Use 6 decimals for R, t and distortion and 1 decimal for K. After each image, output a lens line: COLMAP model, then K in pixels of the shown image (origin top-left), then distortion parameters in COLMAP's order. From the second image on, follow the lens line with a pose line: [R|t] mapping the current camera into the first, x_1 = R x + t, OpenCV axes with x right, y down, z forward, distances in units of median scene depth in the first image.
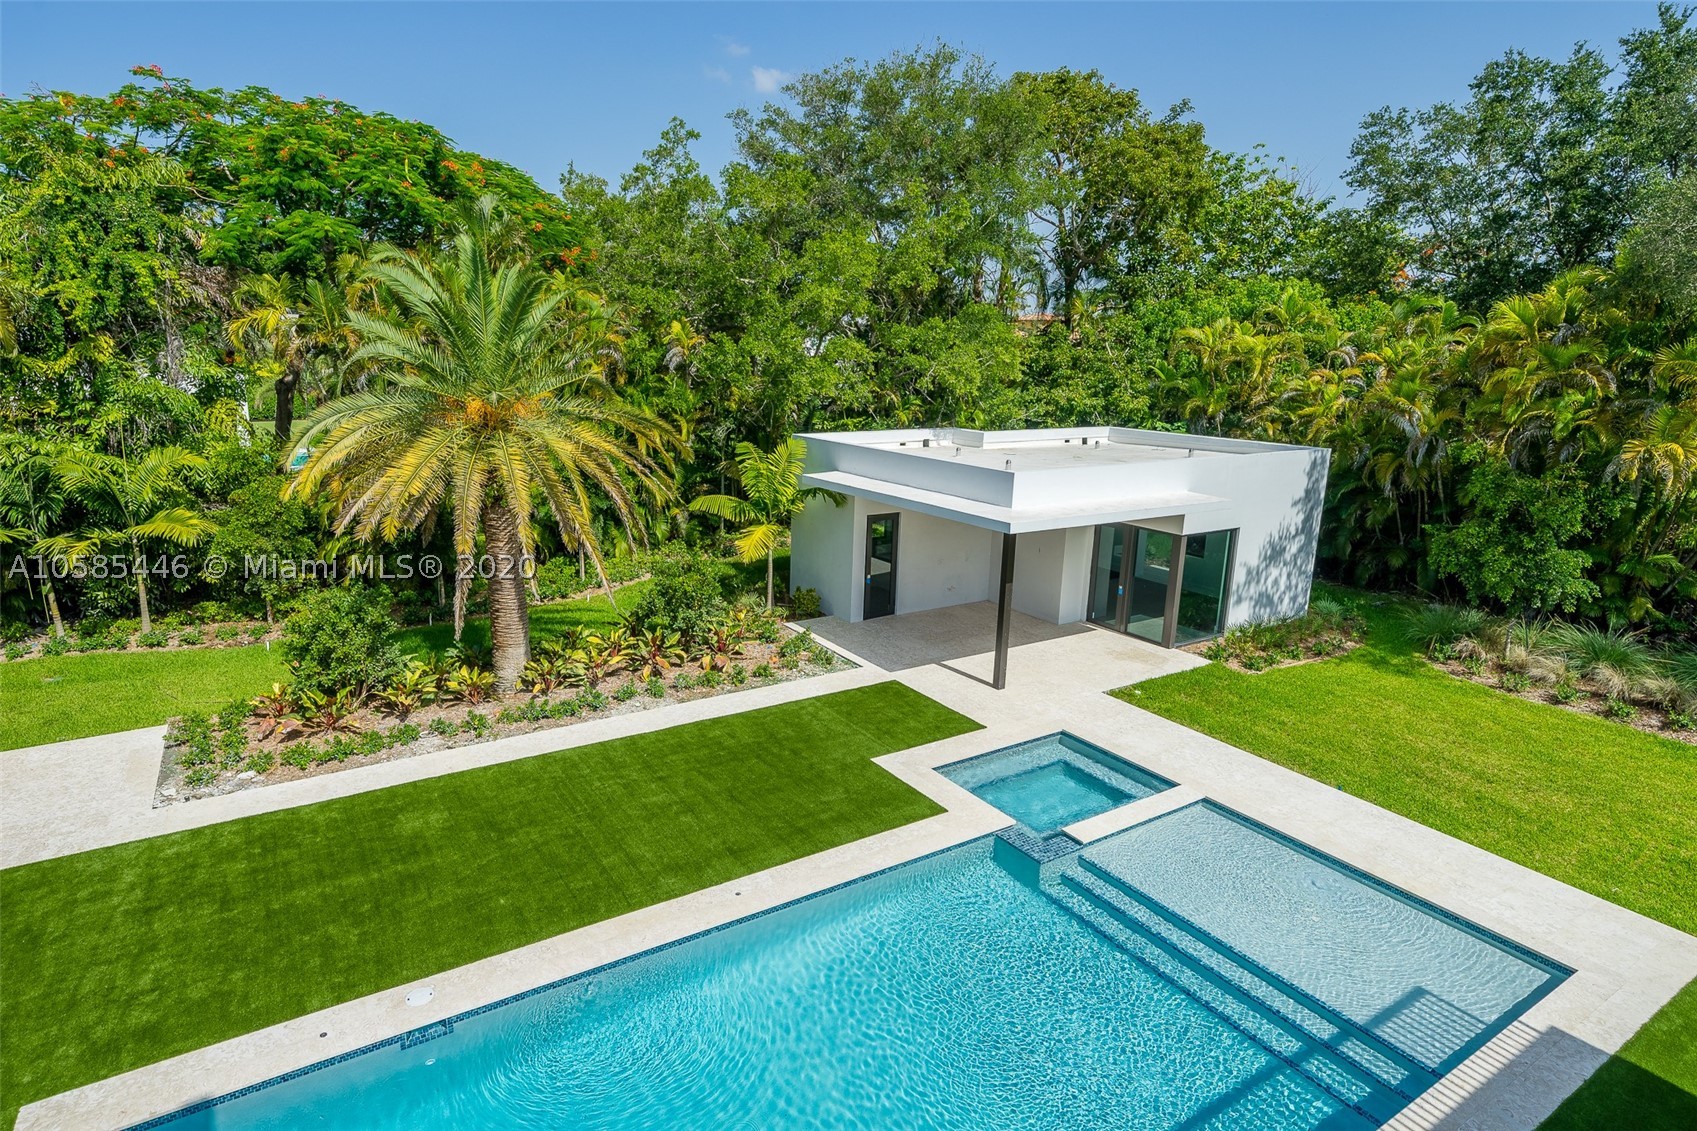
lens RADIAL K [[881.9, 0, 774.9], [0, 881.9, 561.8], [0, 0, 1]] dist [0.003357, 0.000591]
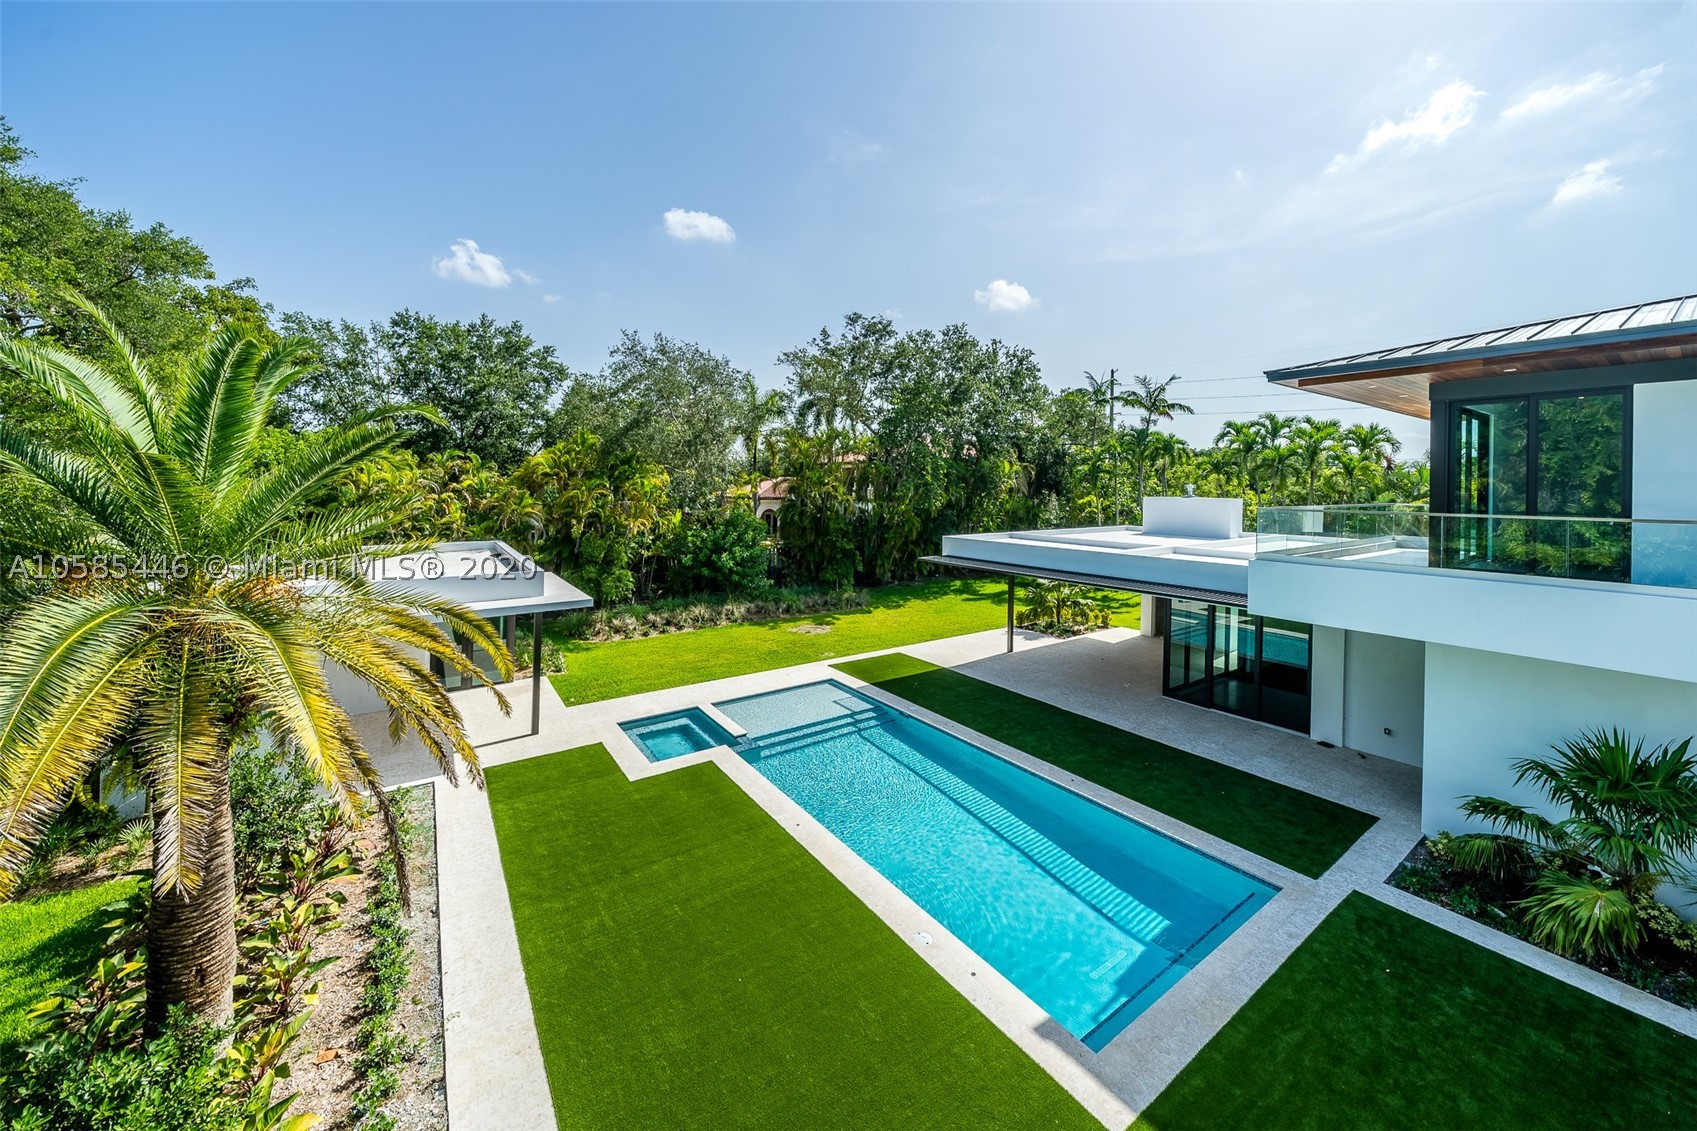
lens RADIAL K [[577.6, 0, 844.8], [0, 577.6, 573.0], [0, 0, 1]] dist [-0.000641, -0.000032]
pose [[-0.078774, -0.154817, 0.984798, -0.700643], [0.227710, 0.958957, 0.168969, -0.152569], [-0.970537, 0.237558, -0.040288, 0.581665]]
